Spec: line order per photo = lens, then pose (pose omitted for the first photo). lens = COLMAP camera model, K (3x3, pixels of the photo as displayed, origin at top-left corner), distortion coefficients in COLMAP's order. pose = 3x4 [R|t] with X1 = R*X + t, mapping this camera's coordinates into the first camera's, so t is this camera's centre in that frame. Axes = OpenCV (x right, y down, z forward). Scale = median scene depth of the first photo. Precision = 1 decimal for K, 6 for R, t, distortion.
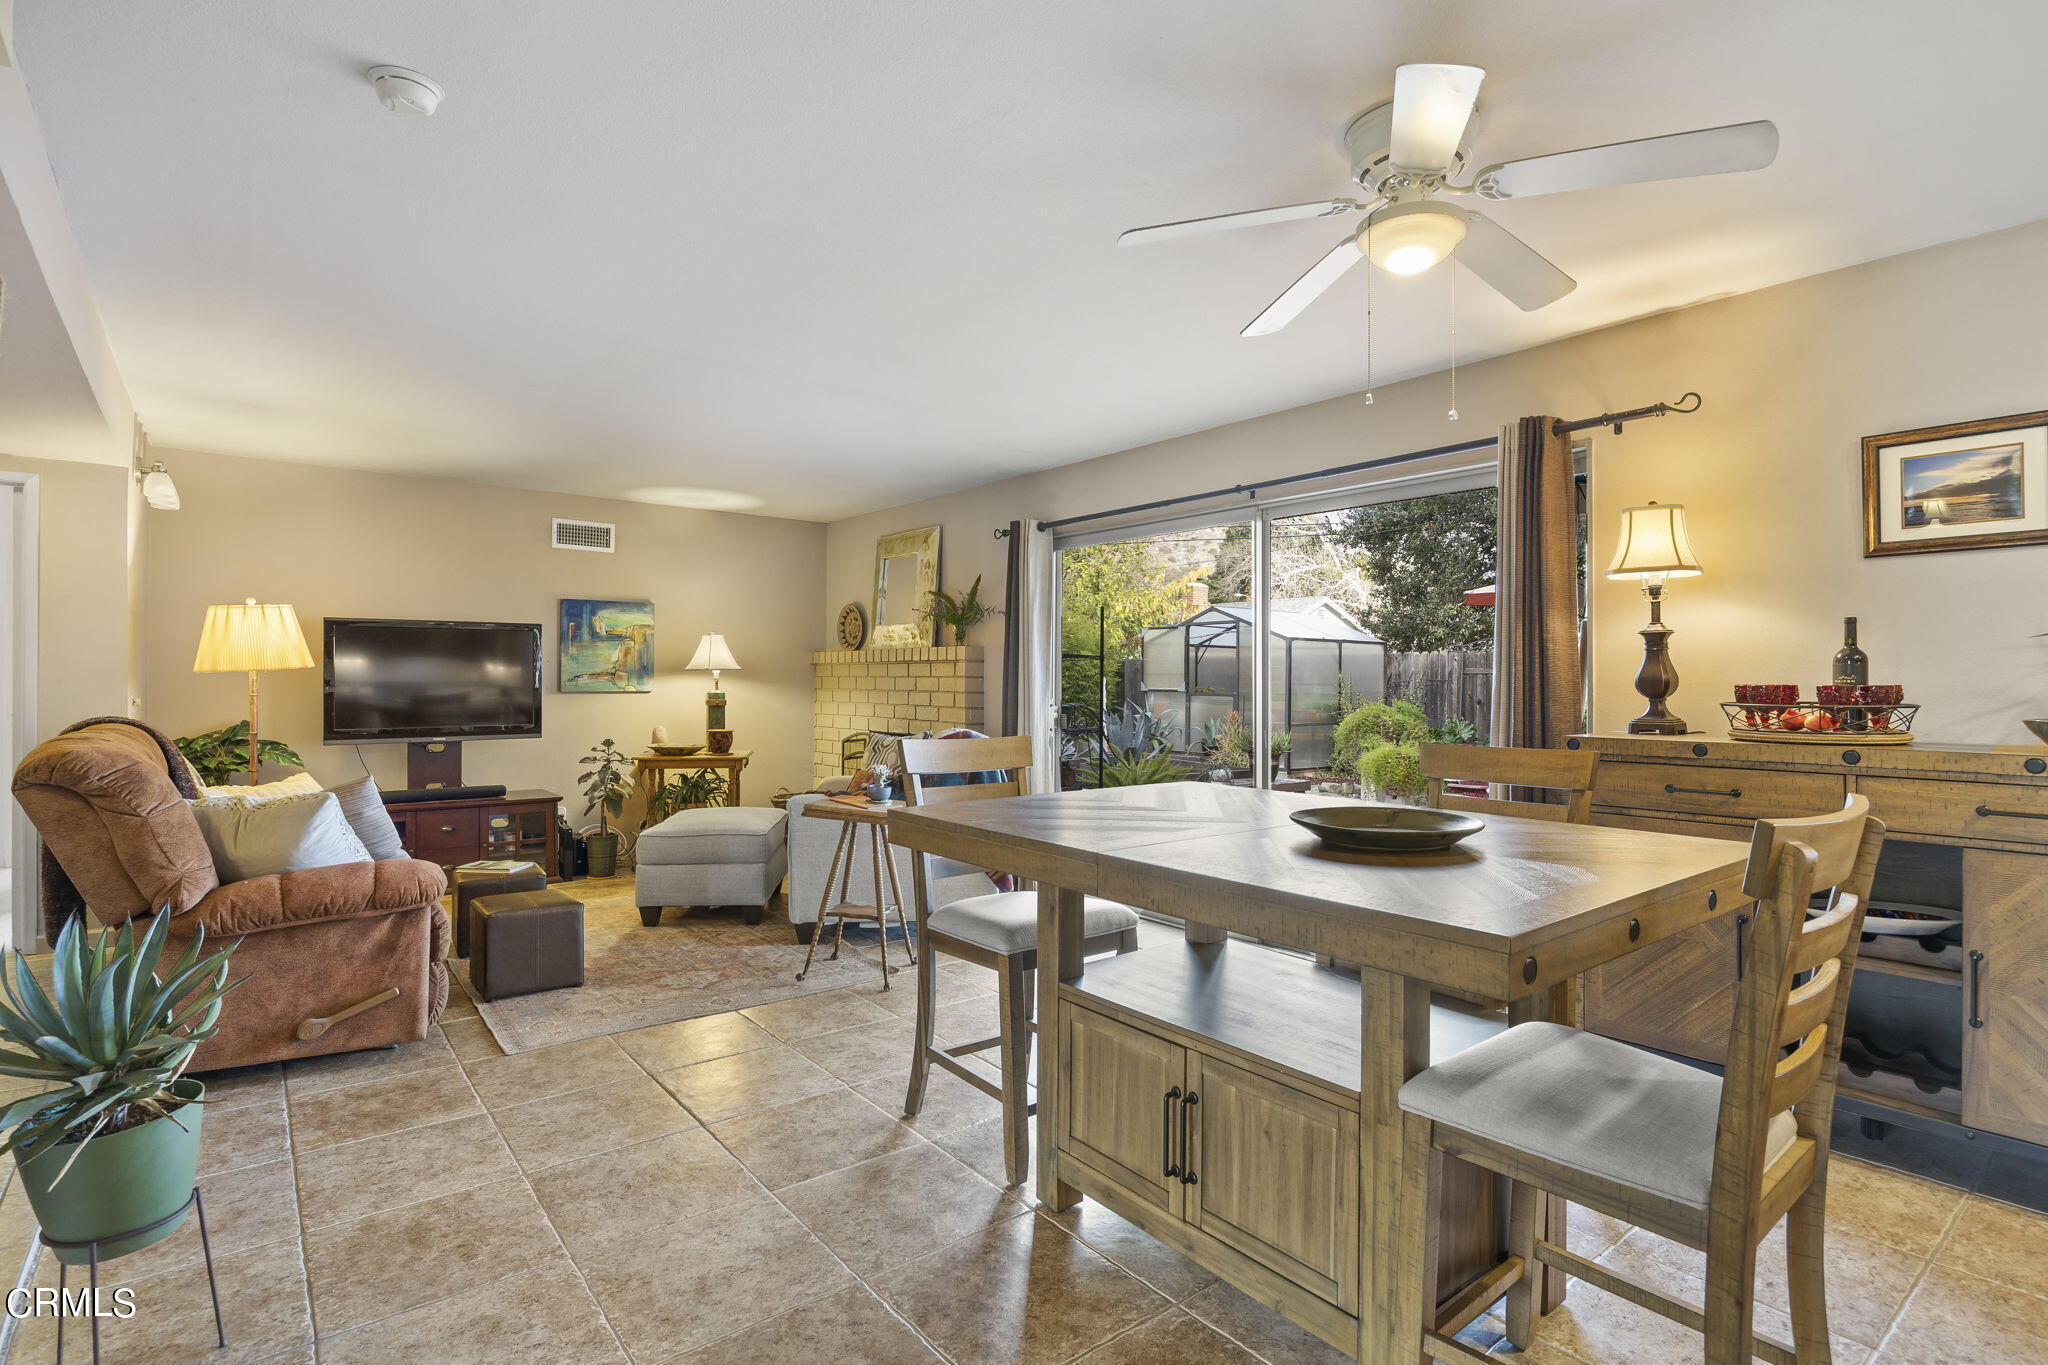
lens RADIAL K [[1004.1, 0, 1035.8], [0, 1004.1, 675.3], [0, 0, 1]] dist [-0.008472, -0.000253]
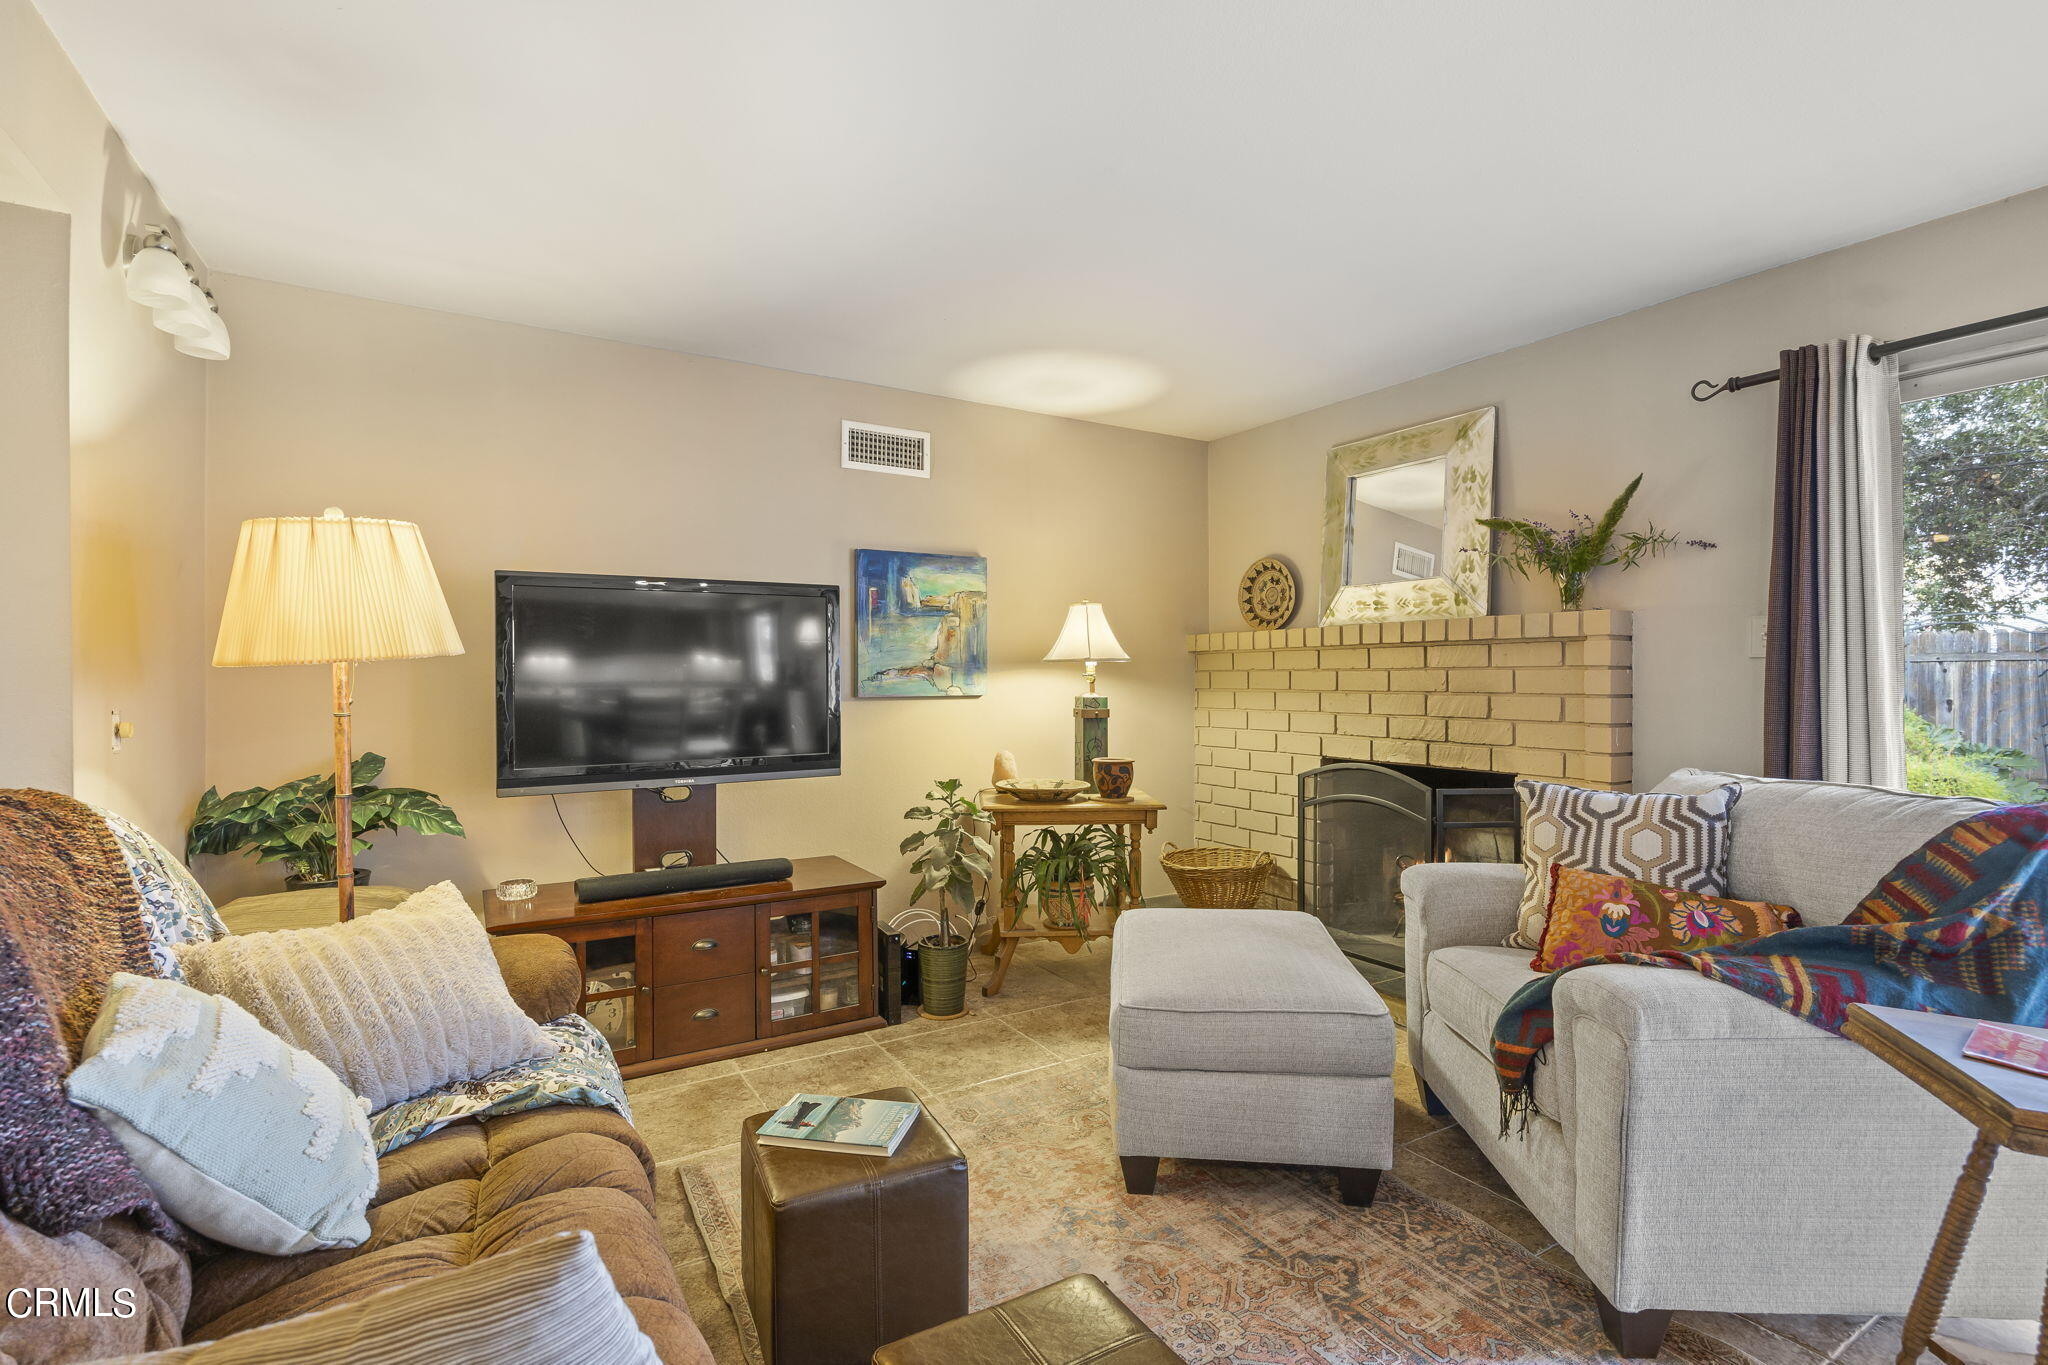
lens RADIAL K [[925.8, 0, 1036.6], [0, 925.8, 674.8], [0, 0, 1]] dist [-0.007661, 0.000379]
pose [[0.992605, -0.008288, -0.121103, -0.341709], [0.008624, 0.999960, 0.002252, 0.002239], [0.121080, -0.003280, 0.992637, 0.512832]]
